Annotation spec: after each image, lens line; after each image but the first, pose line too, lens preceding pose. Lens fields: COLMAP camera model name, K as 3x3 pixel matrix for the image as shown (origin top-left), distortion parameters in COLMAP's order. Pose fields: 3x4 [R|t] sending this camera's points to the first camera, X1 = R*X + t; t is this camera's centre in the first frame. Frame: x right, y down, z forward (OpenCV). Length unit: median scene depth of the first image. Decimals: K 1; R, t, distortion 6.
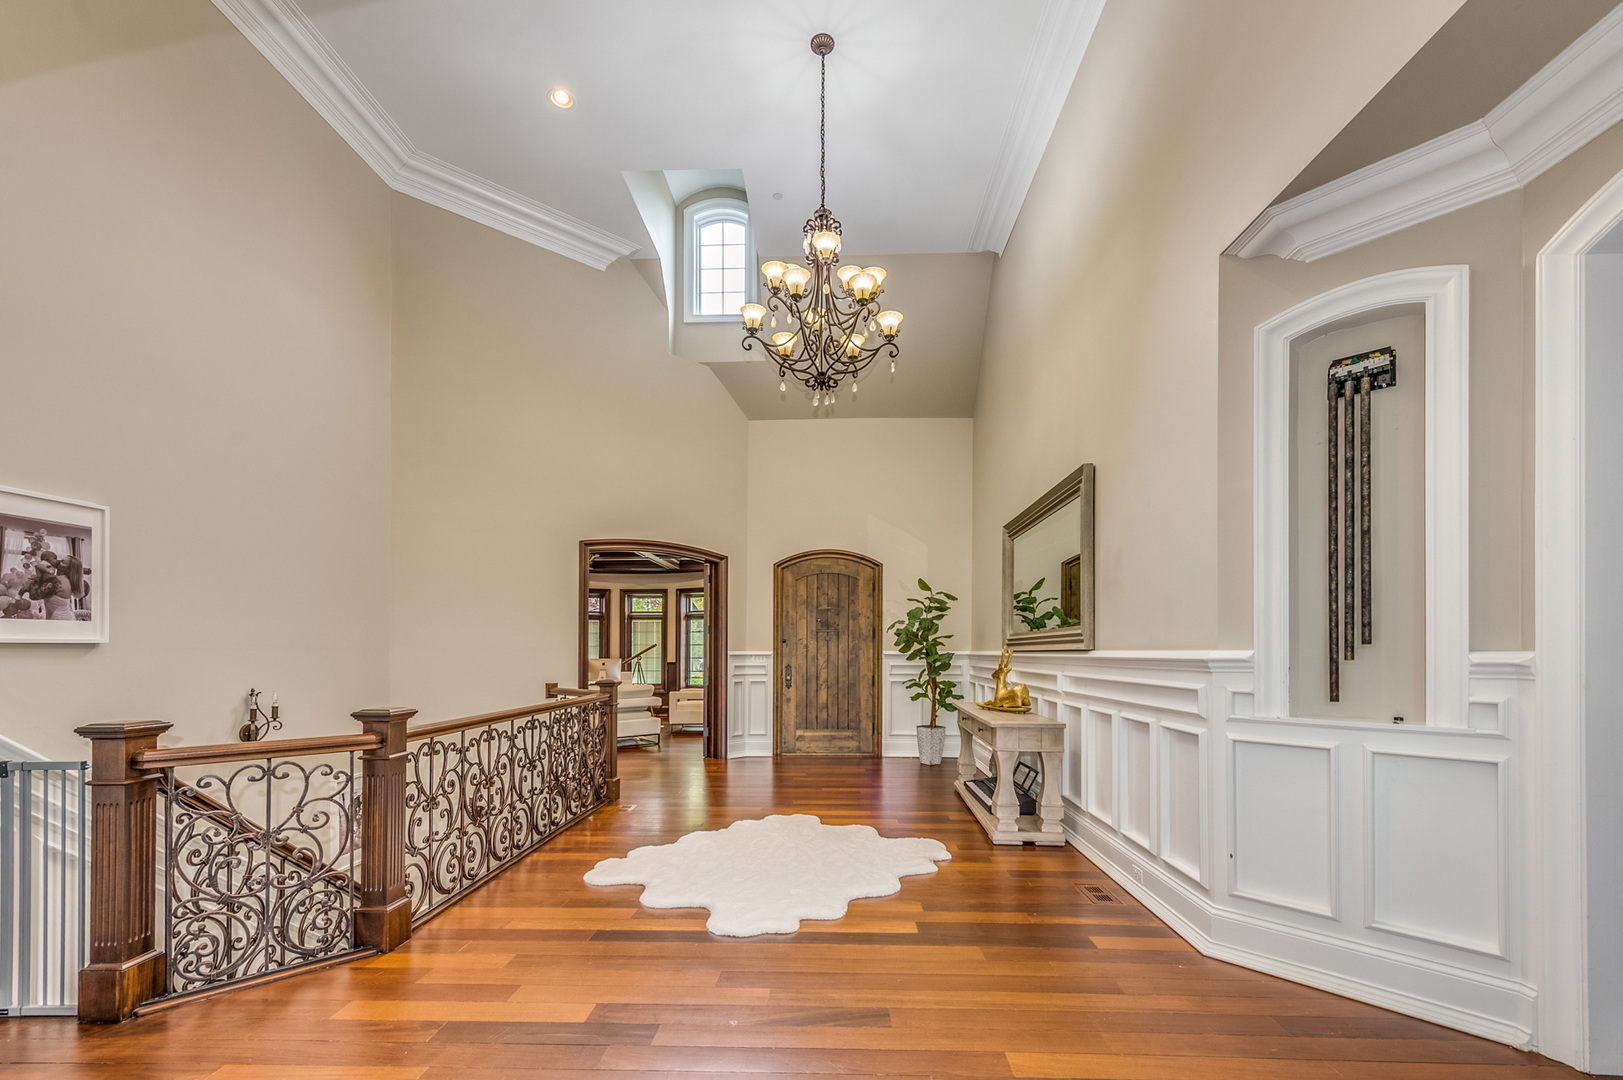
lens RADIAL K [[656.7, 0, 812.0], [0, 656.7, 652.0], [0, 0, 1]] dist [0.013080, -0.000086]
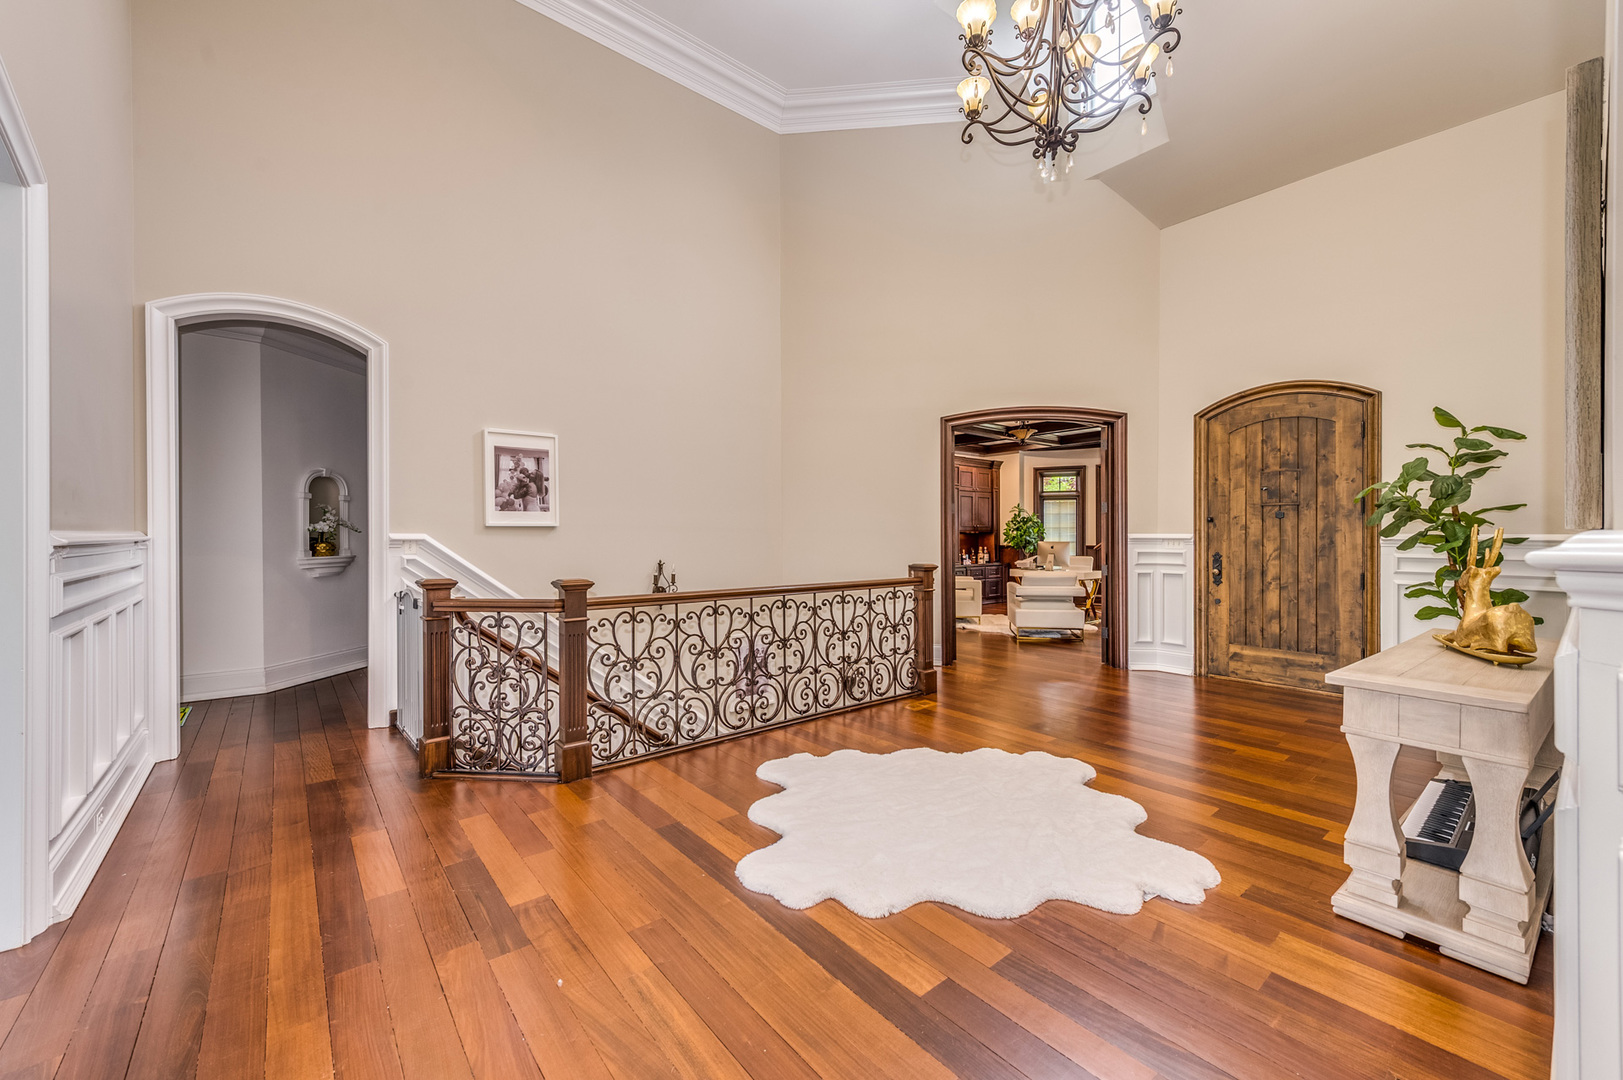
lens RADIAL K [[659.9, 0, 811.5], [0, 659.9, 540.0], [0, 0, 1]] dist [0.015398, -0.000208]
pose [[0.686645, 0.010162, -0.726922, 0.214608], [-0.004214, 0.999941, 0.009999, 0.000130], [0.726981, -0.003802, 0.686647, 0.203240]]
